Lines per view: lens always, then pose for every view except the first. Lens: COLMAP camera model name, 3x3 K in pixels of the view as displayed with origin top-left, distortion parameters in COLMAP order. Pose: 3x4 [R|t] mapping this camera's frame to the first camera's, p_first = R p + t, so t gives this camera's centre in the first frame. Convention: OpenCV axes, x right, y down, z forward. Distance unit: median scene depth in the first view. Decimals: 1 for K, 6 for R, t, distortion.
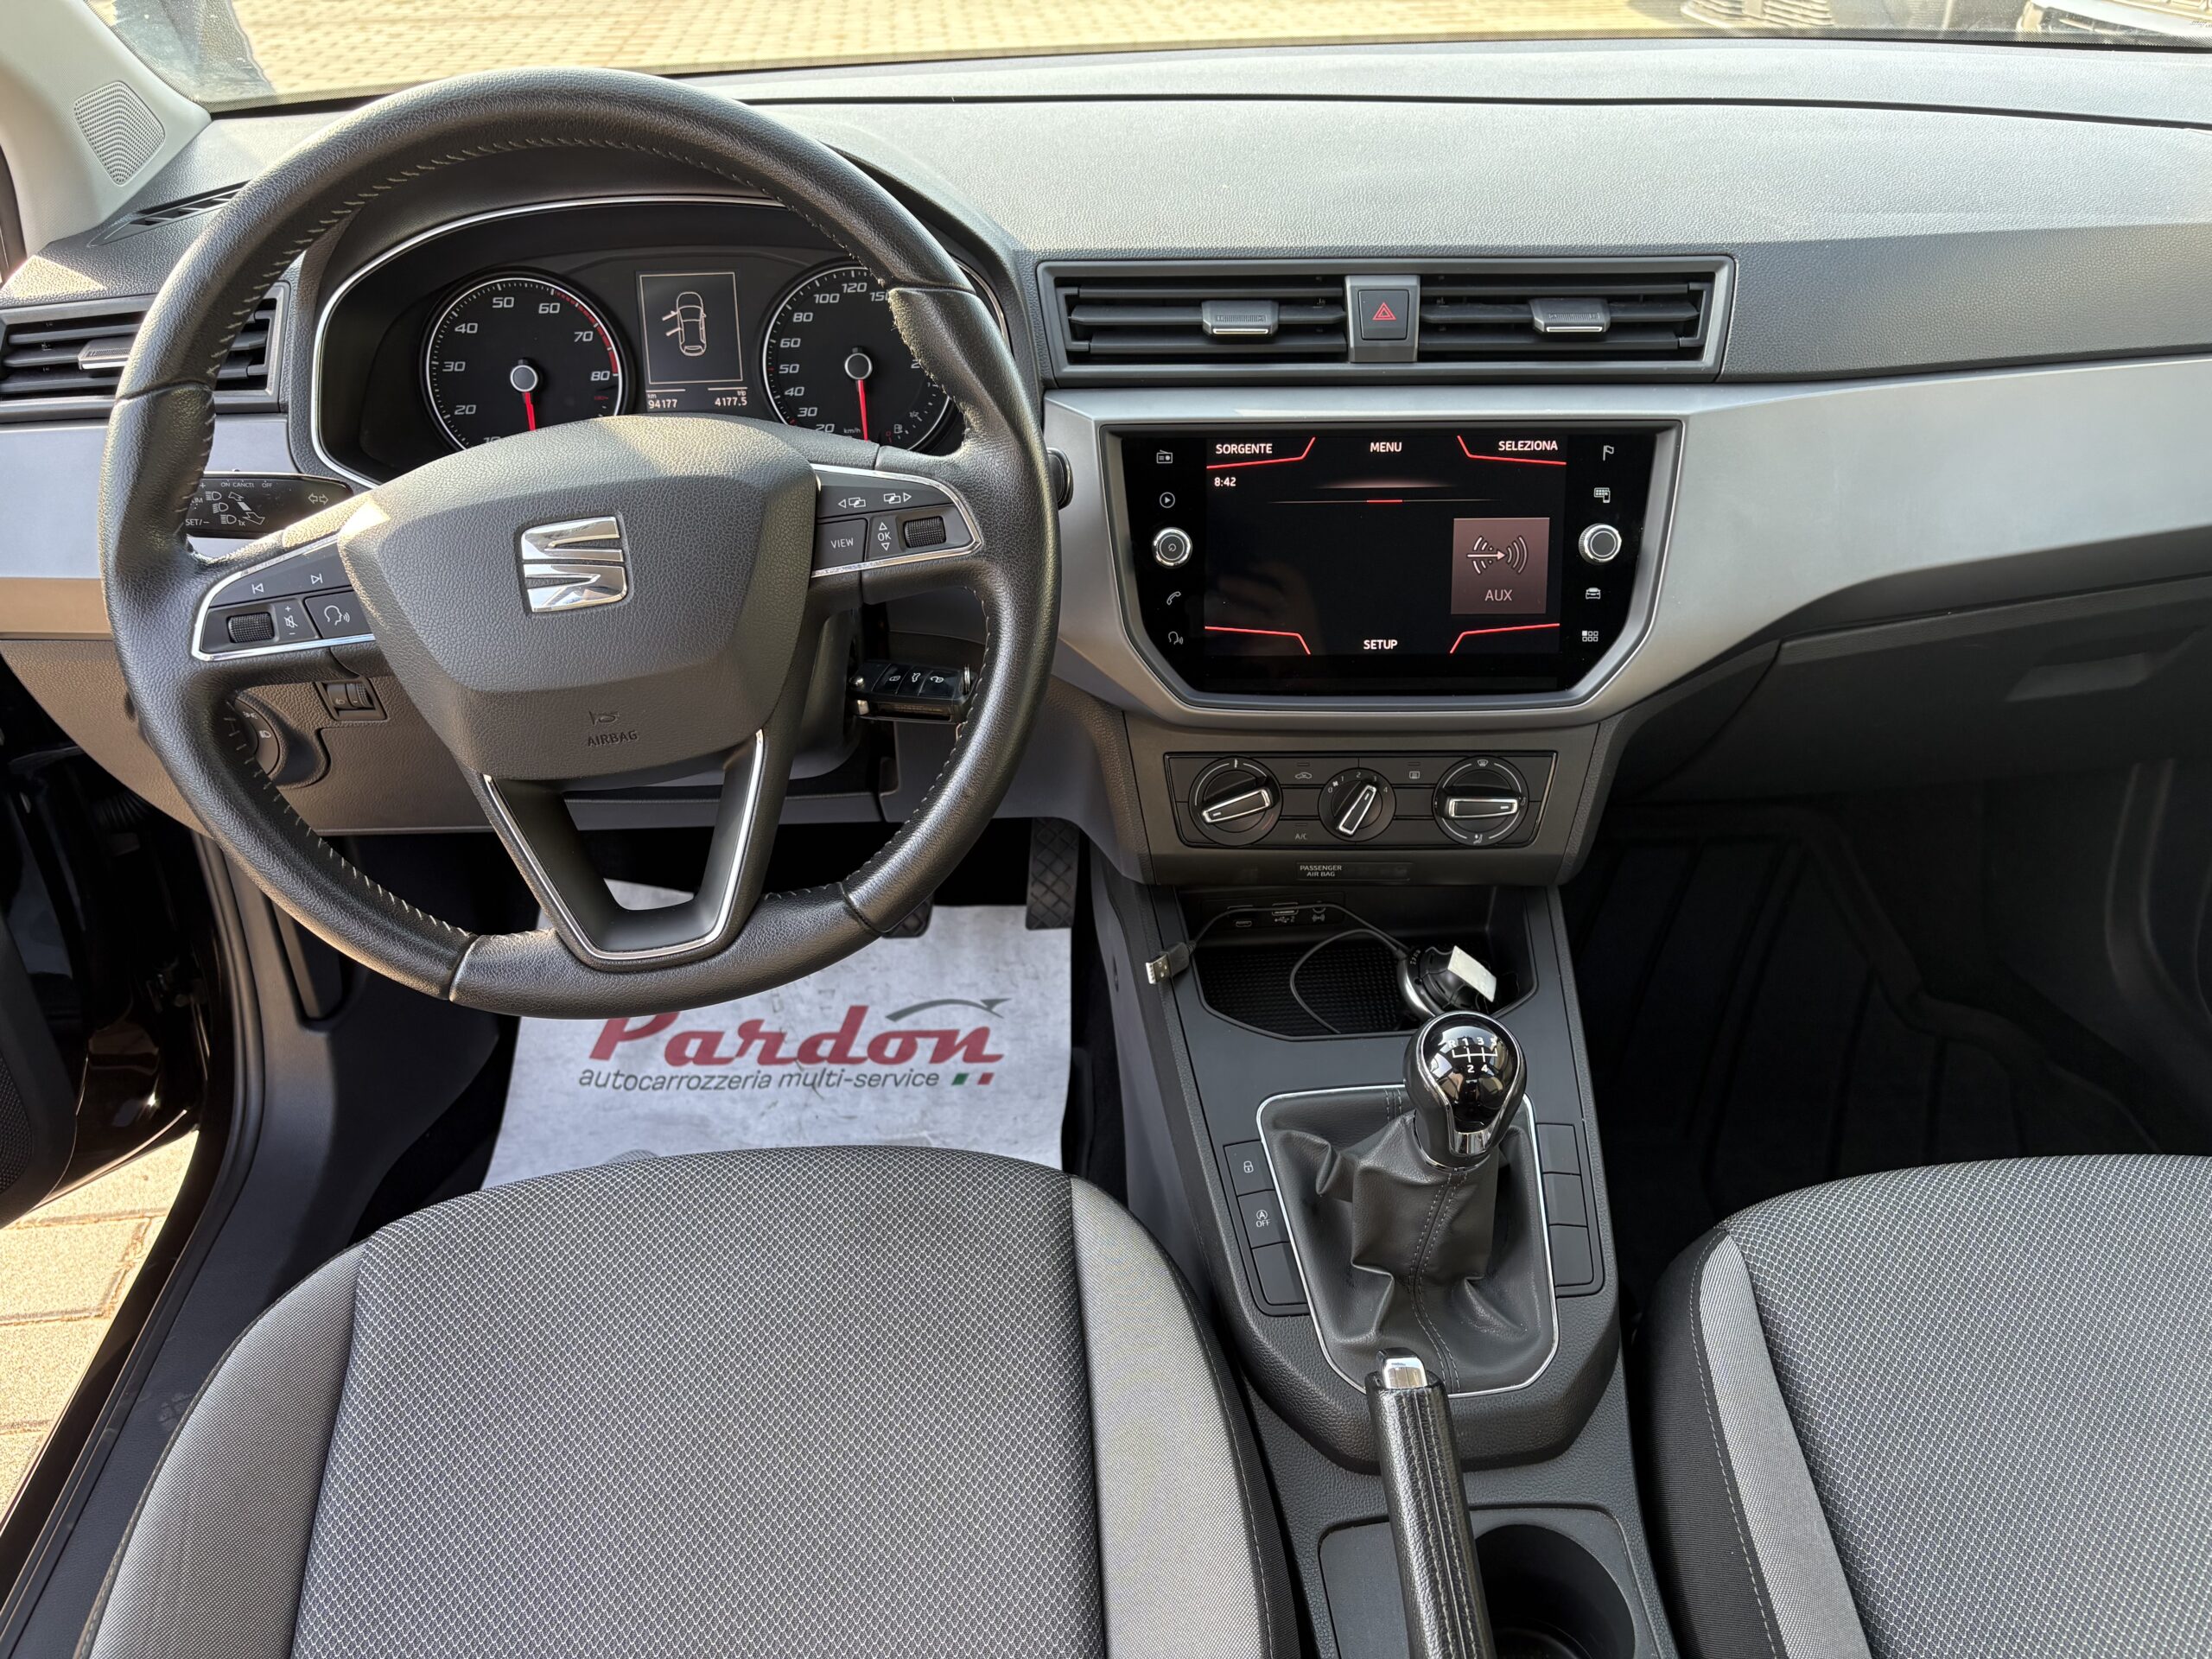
lens RADIAL K [[1674.8, 0, 1106.0], [0, 1674.8, 829.5], [0, 0, 1]] dist [0.071031, -0.084025]
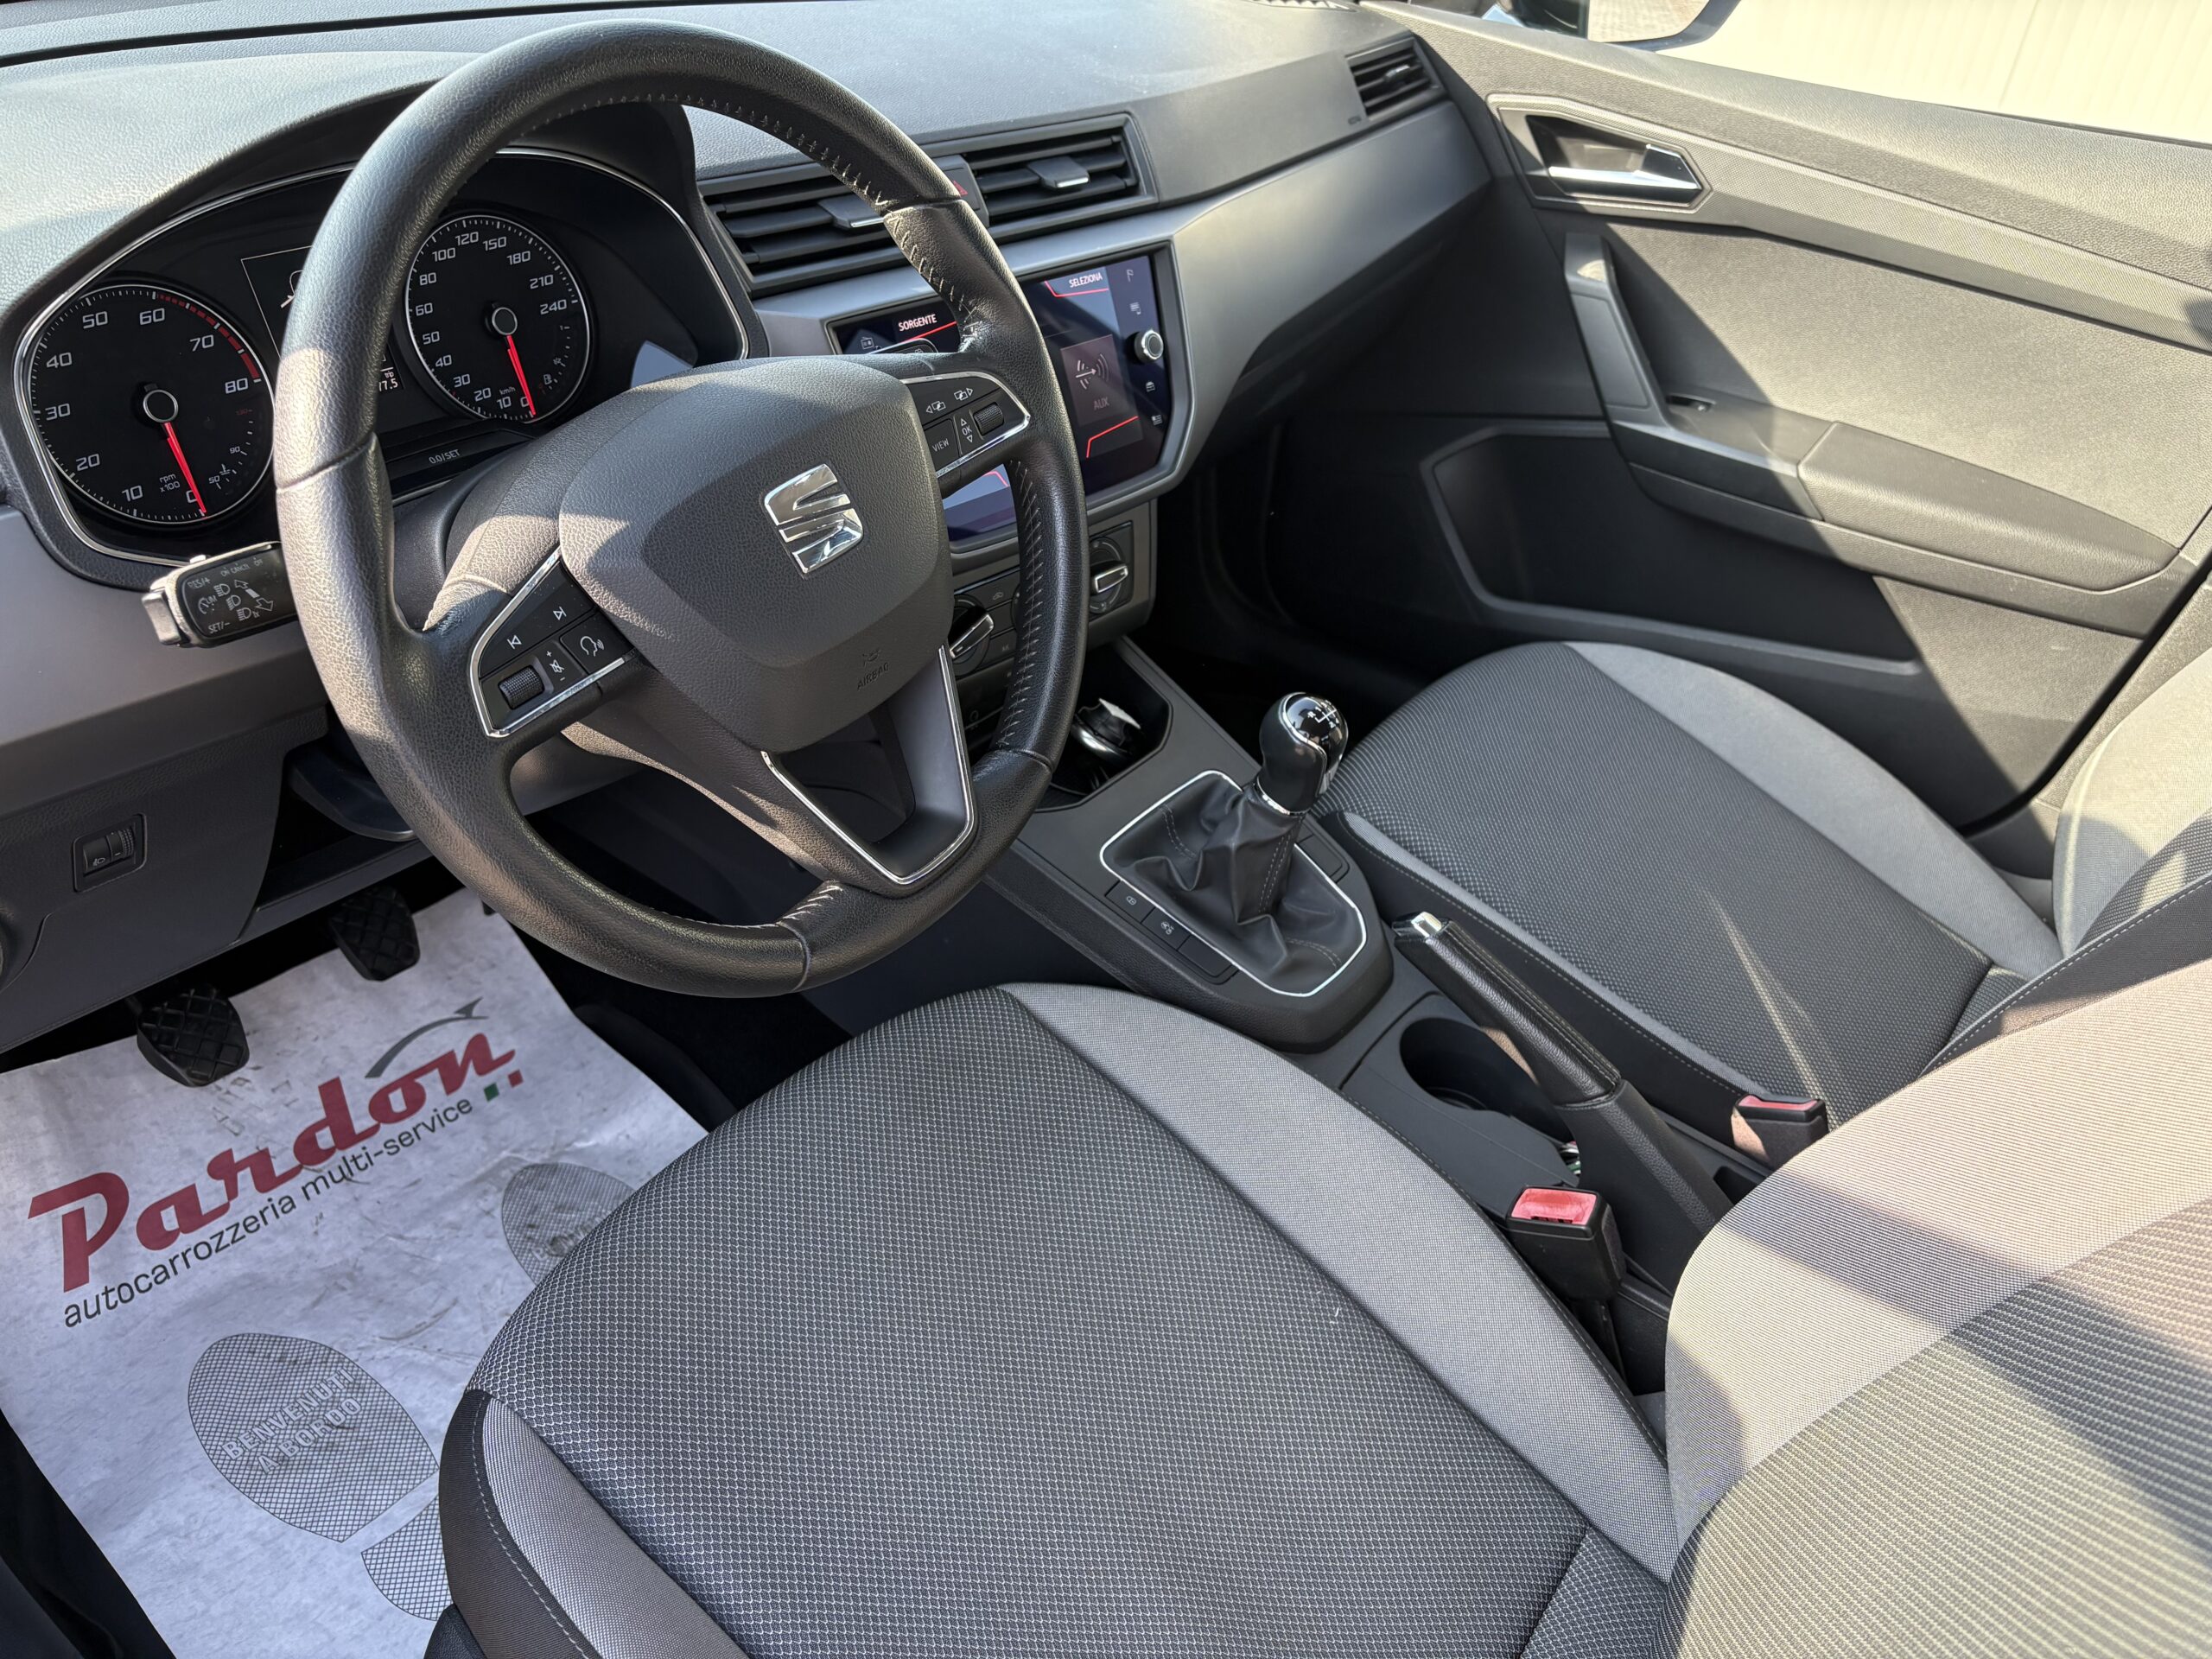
lens RADIAL K [[1674.6, 0, 1105.9], [0, 1674.6, 799.8], [0, 0, 1]] dist [0.037250, 0.002900]
pose [[0.659833, -0.368115, 0.655066, -0.413302], [0.335183, 0.924434, 0.181863, -0.056067], [-0.672512, 0.099568, 0.733358, 0.072161]]
